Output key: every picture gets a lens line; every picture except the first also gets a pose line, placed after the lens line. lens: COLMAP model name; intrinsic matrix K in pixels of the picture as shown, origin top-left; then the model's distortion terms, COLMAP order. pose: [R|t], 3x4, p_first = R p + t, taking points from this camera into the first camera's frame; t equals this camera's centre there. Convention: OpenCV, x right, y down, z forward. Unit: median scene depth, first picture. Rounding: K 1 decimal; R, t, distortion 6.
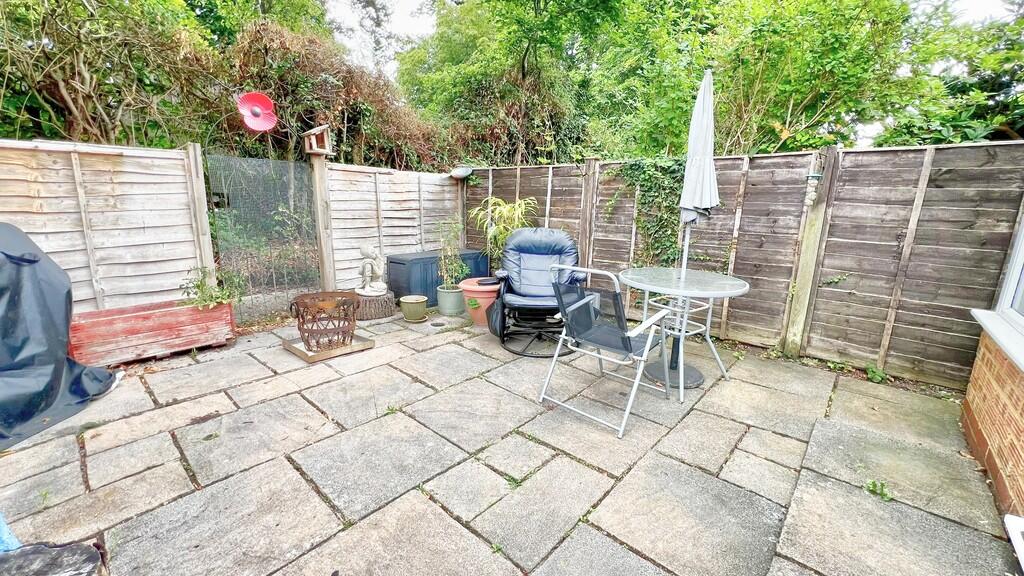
lens RADIAL K [[412.2, 0, 512.0], [0, 412.2, 288.0], [0, 0, 1]] dist [0.000011, -0.000009]
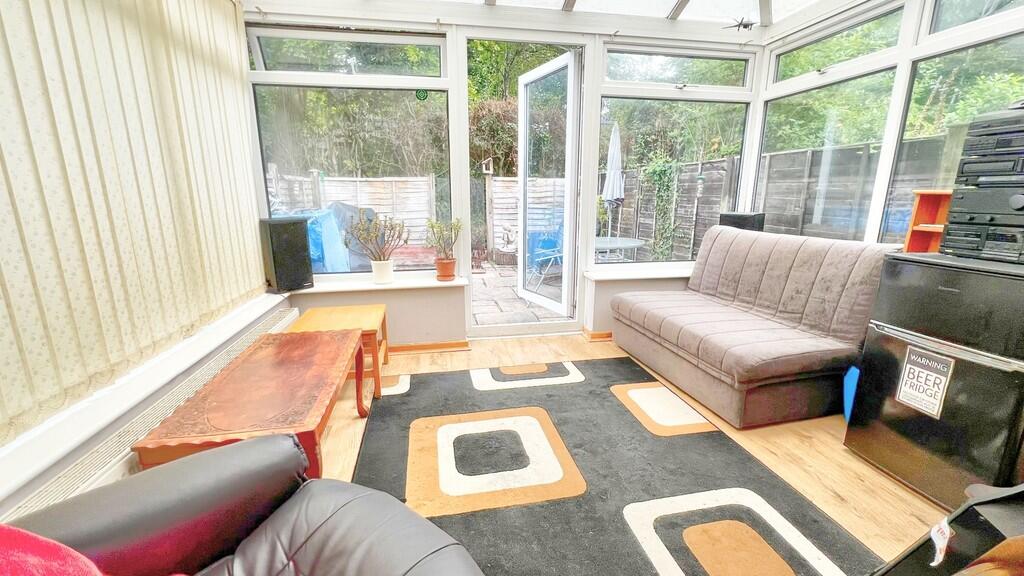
lens RADIAL K [[412.2, 0, 512.0], [0, 412.2, 288.0], [0, 0, 1]] dist [0.000011, -0.000009]
pose [[0.793800, 0.115496, -0.597112, 0.800058], [-0.107342, 0.992996, 0.049368, 0.088233], [0.598631, 0.024907, 0.800638, -0.421239]]
